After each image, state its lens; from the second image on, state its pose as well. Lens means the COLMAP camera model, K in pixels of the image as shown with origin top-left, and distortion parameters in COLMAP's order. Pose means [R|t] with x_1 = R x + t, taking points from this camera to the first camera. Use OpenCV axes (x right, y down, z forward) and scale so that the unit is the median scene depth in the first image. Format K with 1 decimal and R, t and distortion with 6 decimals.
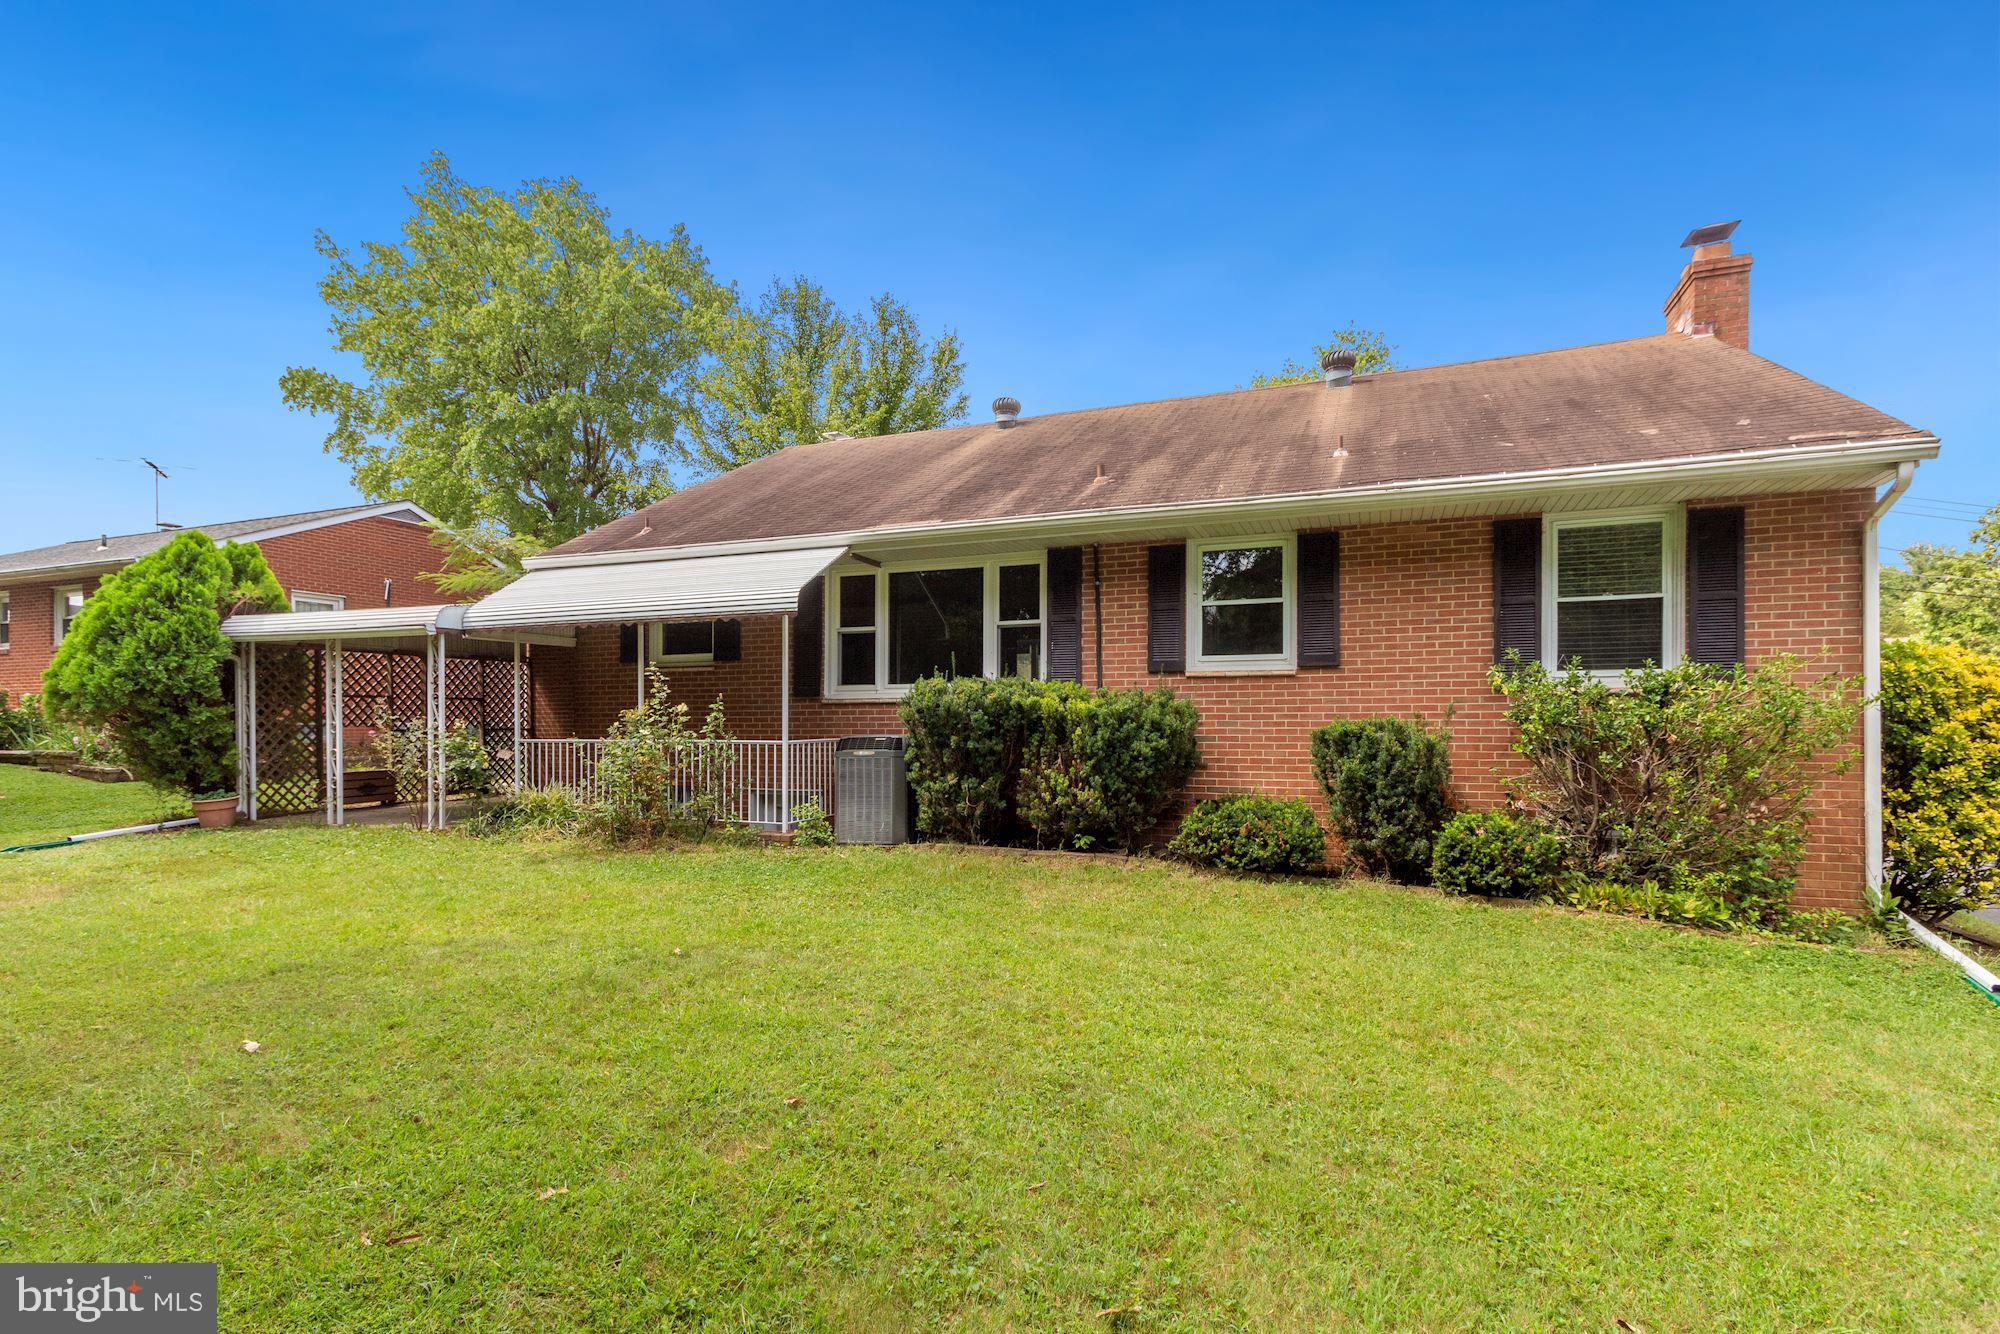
lens RADIAL K [[952.0, 0, 1006.3], [0, 952.0, 680.4], [0, 0, 1]] dist [-0.000417, 0.000444]
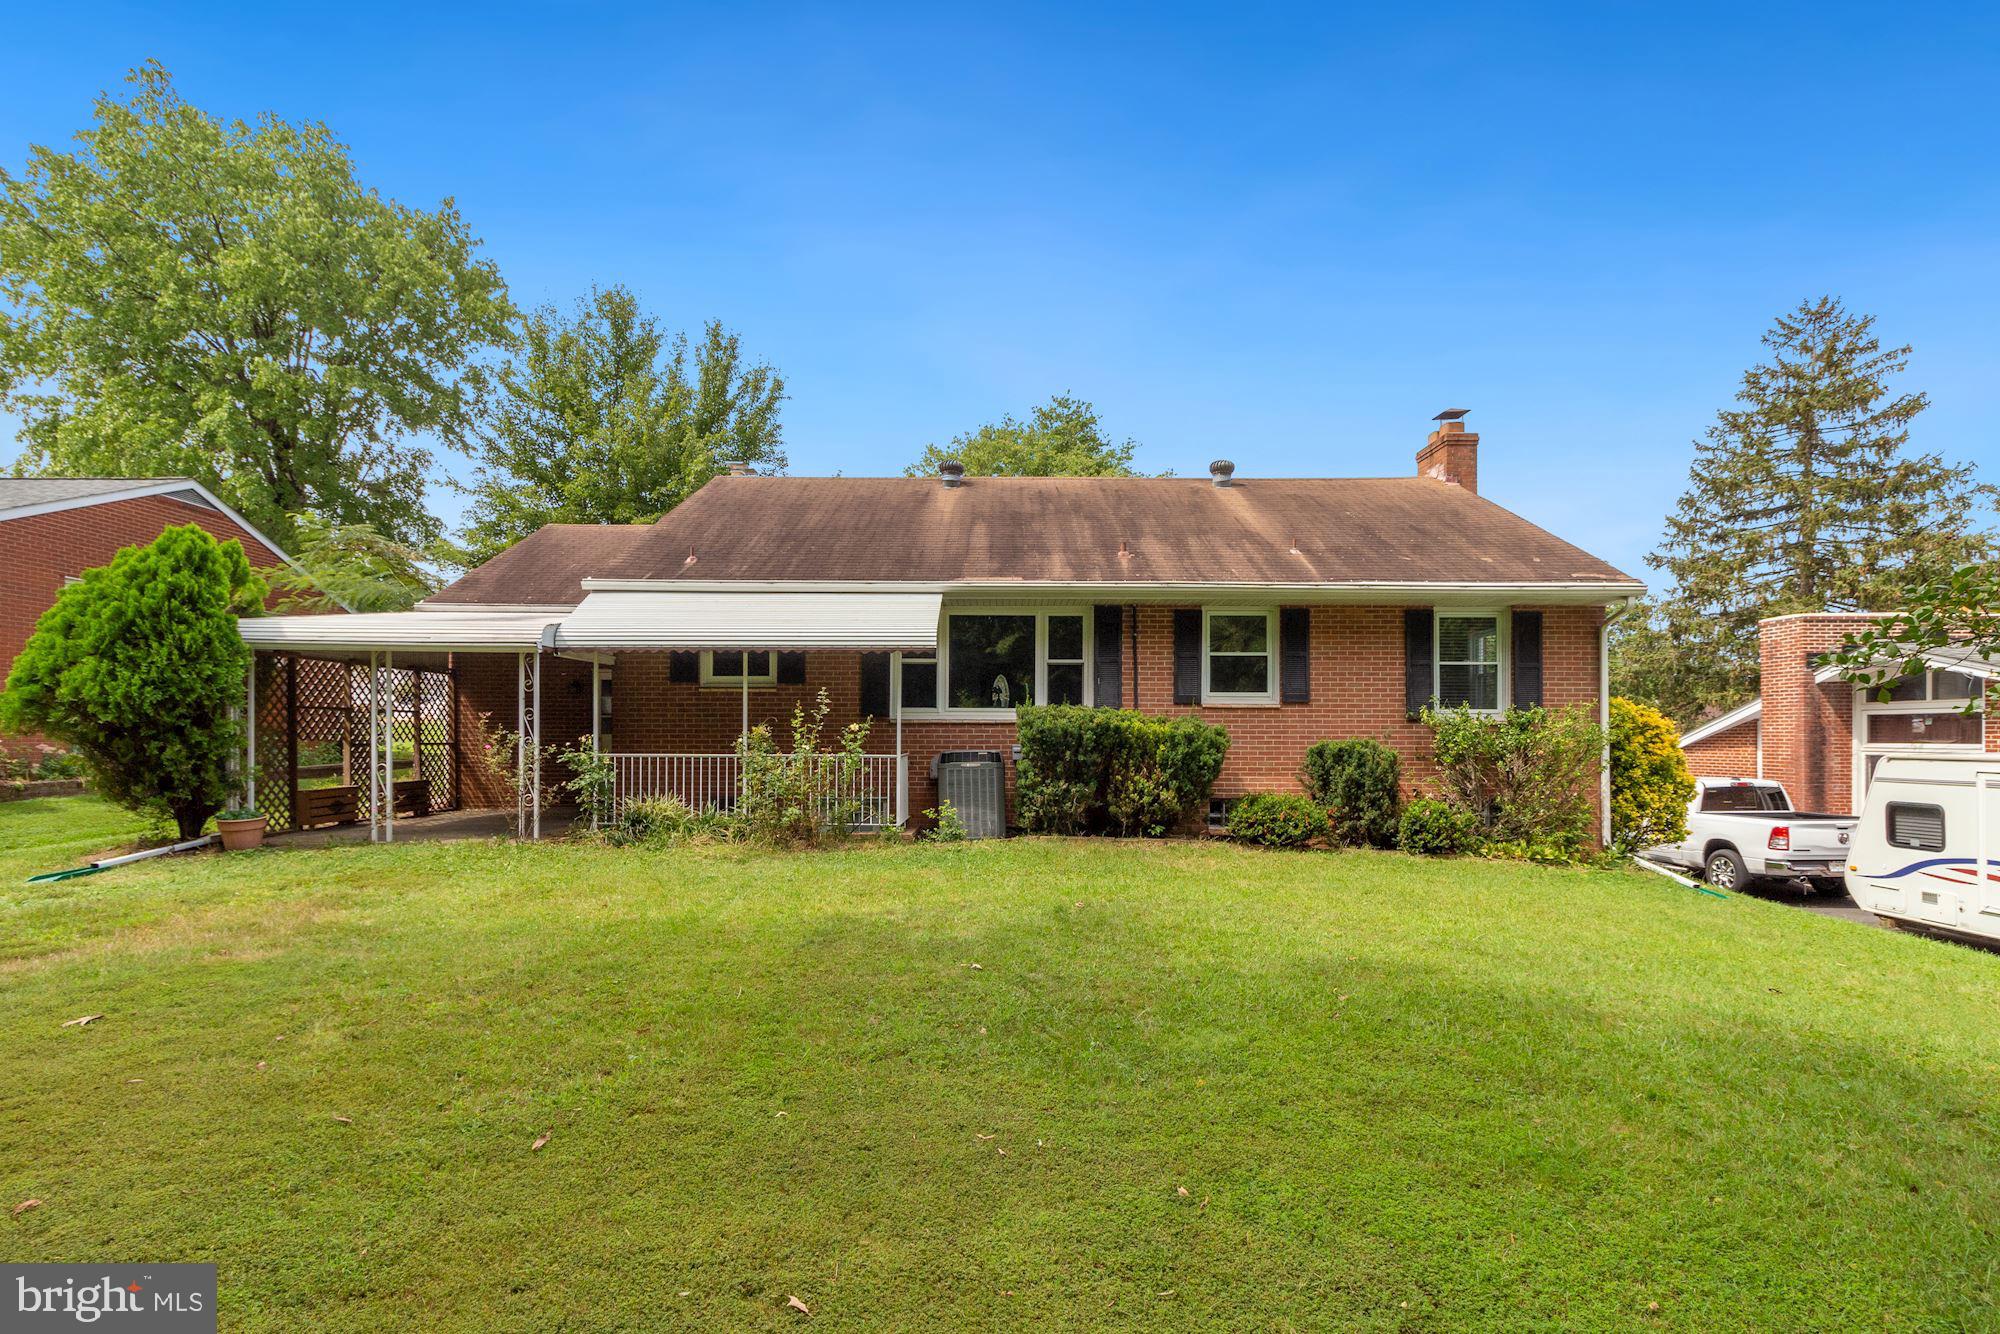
lens RADIAL K [[952.0, 0, 986.8], [0, 952.0, 669.8], [0, 0, 1]] dist [-0.000417, 0.000444]
pose [[0.932816, 0.030912, 0.359025, -0.589633], [-0.021885, 0.999335, -0.029181, -0.011061], [-0.359688, 0.019363, 0.932872, -0.158453]]
